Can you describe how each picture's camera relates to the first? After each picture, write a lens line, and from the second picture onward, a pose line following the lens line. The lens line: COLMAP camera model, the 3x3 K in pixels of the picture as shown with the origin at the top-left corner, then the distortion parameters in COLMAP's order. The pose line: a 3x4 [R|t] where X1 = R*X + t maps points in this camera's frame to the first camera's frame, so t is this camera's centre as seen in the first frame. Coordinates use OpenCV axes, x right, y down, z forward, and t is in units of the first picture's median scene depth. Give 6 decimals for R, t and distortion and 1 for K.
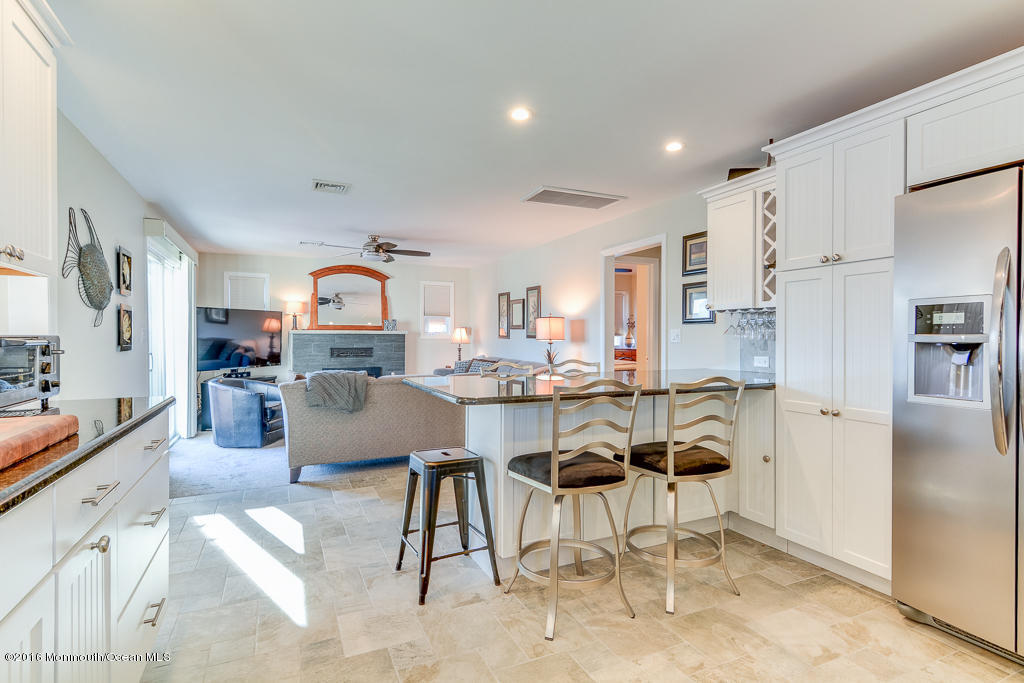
lens RADIAL K [[494.4, 0, 504.2], [0, 494.4, 338.0], [0, 0, 1]] dist [0.010402, -0.003269]
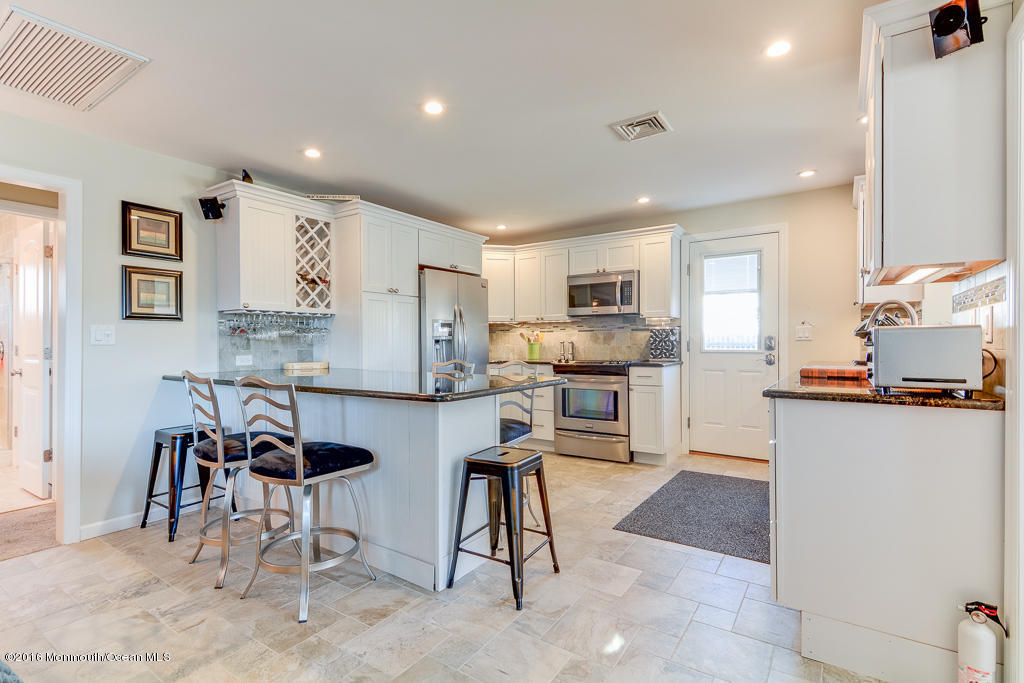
lens RADIAL K [[494.4, 0, 505.1], [0, 494.4, 342.4], [0, 0, 1]] dist [0.010402, -0.003269]
pose [[-0.513204, -0.001082, 0.858266, -0.309699], [0.004027, 0.999985, 0.003669, 0.003421], [-0.858257, 0.005339, -0.513192, 0.484781]]
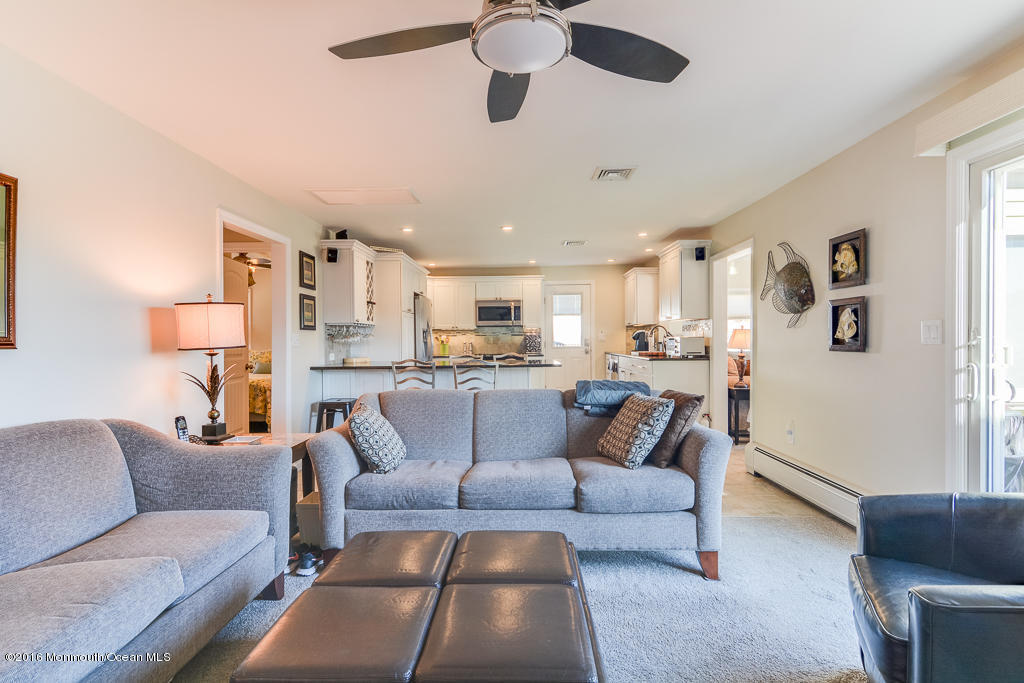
lens RADIAL K [[494.4, 0, 511.6], [0, 494.4, 338.2], [0, 0, 1]] dist [0.010402, -0.003269]
pose [[-0.900708, 0.009552, 0.434319, -0.296448], [0.009542, 0.999952, -0.002203, -0.001073], [-0.434320, 0.002160, -0.900756, 0.975080]]
